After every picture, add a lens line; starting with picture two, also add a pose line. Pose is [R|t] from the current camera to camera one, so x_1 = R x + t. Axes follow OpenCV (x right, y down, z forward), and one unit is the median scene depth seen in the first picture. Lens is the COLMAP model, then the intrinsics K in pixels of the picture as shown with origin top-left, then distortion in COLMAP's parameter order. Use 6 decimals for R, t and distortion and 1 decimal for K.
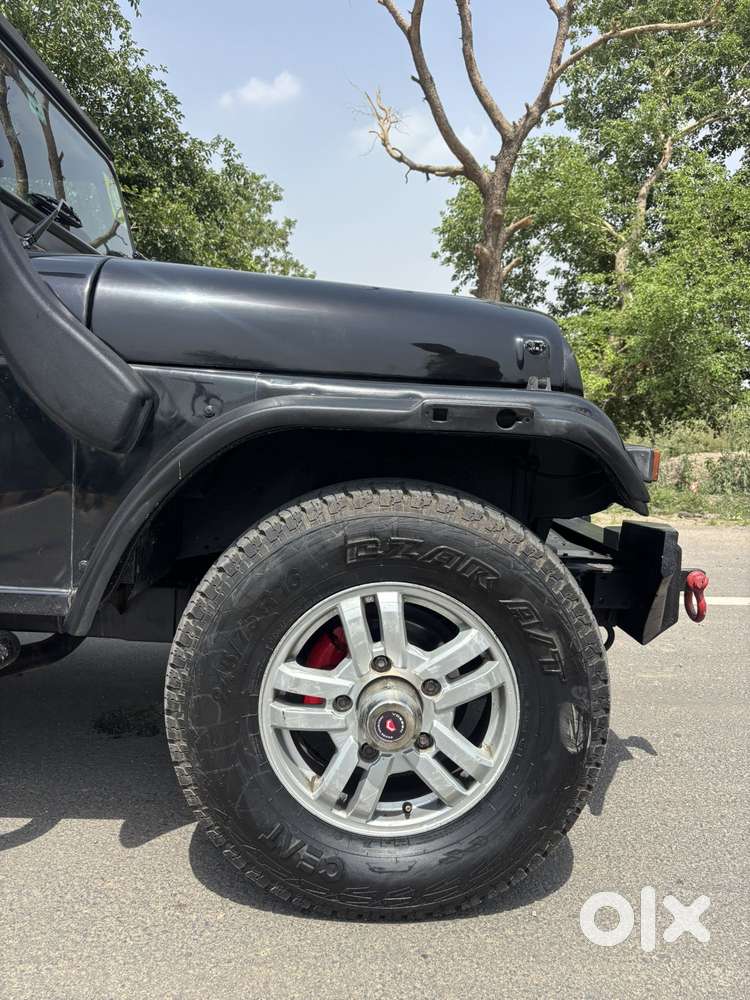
lens RADIAL K [[750.0, 0, 375.0], [0, 750.0, 500.0], [0, 0, 1]] dist [0.064231, -0.070869]
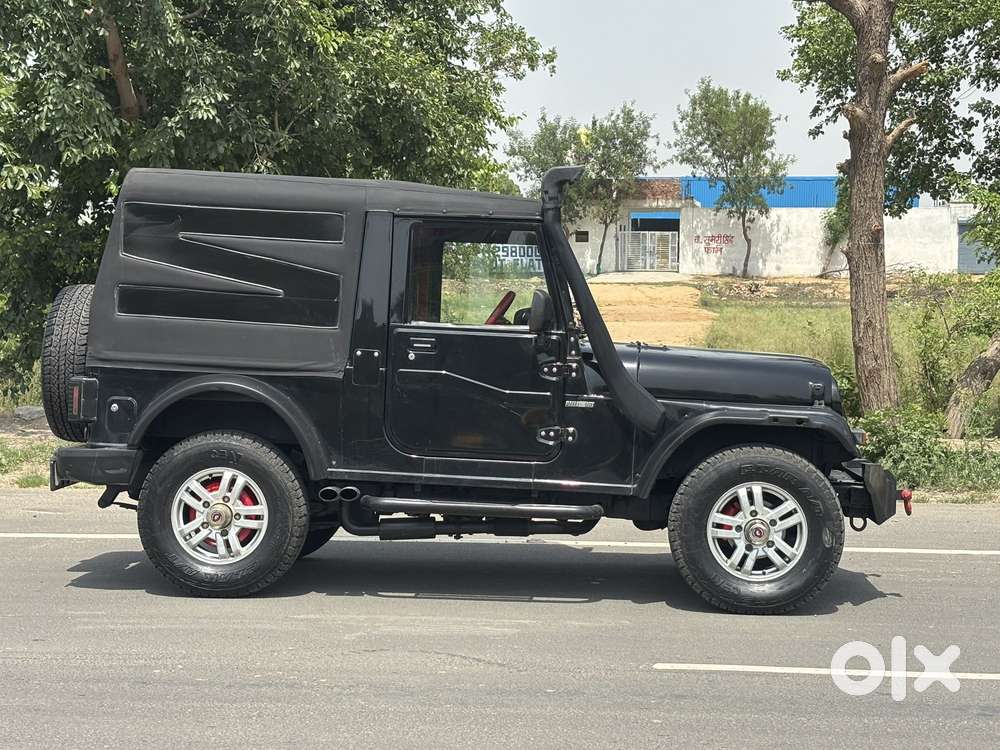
lens RADIAL K [[1907.3, 0, 500.0], [0, 1907.3, 375.0], [0, 0, 1]] dist [0.220393, -0.516036]
pose [[0.997361, 0.000929, -0.072591, -0.386146], [-0.005691, 0.997842, -0.065420, 0.175765], [0.072373, 0.065660, 0.995214, -5.690802]]
